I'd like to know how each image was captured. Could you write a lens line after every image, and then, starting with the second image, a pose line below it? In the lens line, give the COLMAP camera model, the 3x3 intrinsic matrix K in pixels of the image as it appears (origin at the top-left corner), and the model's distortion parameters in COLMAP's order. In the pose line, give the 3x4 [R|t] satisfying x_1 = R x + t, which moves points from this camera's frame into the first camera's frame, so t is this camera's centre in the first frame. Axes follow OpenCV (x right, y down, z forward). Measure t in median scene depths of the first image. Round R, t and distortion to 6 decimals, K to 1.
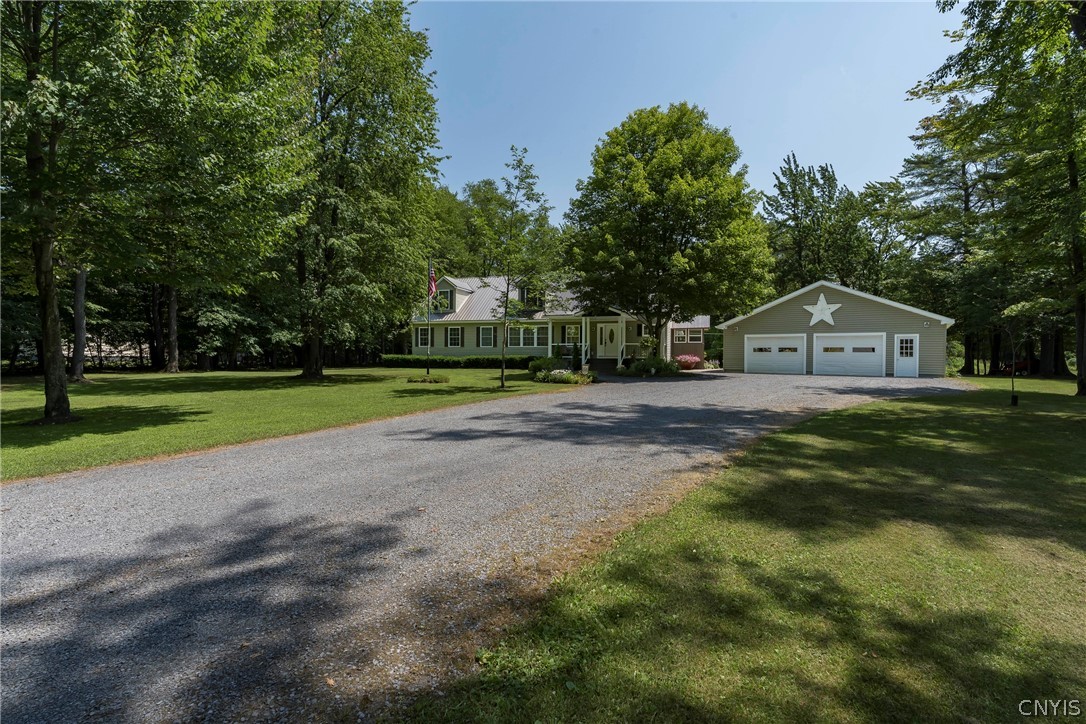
lens RADIAL K [[481.8, 0, 560.2], [0, 481.8, 356.4], [0, 0, 1]] dist [-0.001792, -0.000121]
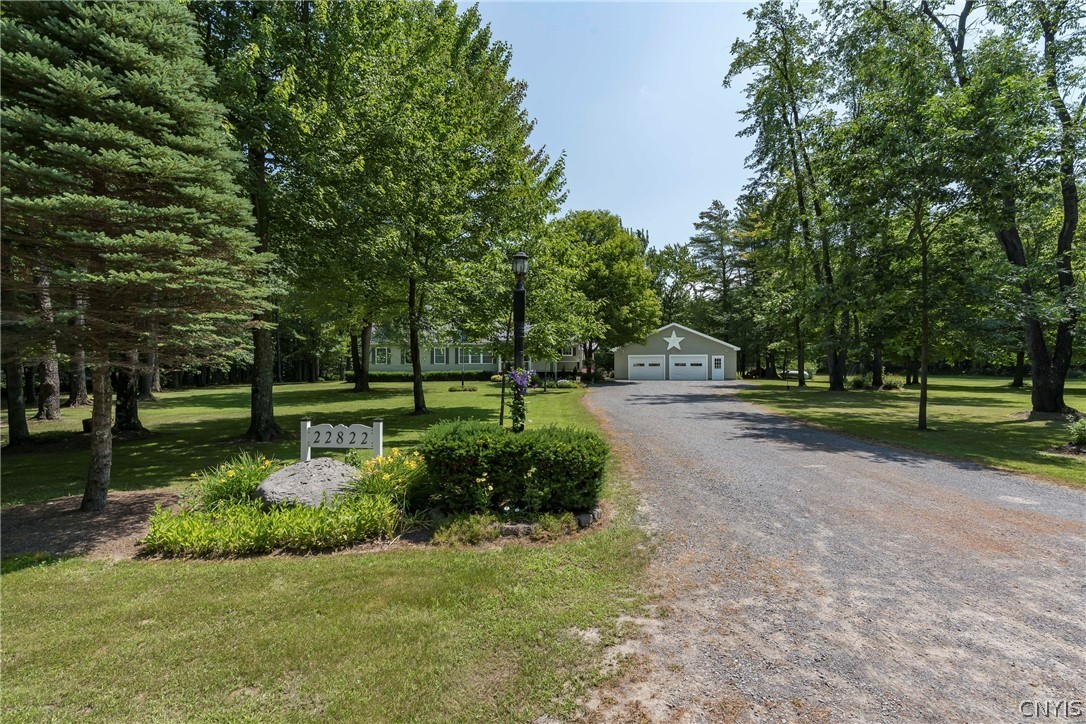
lens RADIAL K [[481.8, 0, 560.2], [0, 481.8, 356.4], [0, 0, 1]] dist [-0.001792, -0.000121]
pose [[0.905825, -0.000874, 0.423650, -0.504496], [0.010252, 0.999750, -0.019857, -0.013757], [-0.423527, 0.022330, 0.905608, -0.318494]]
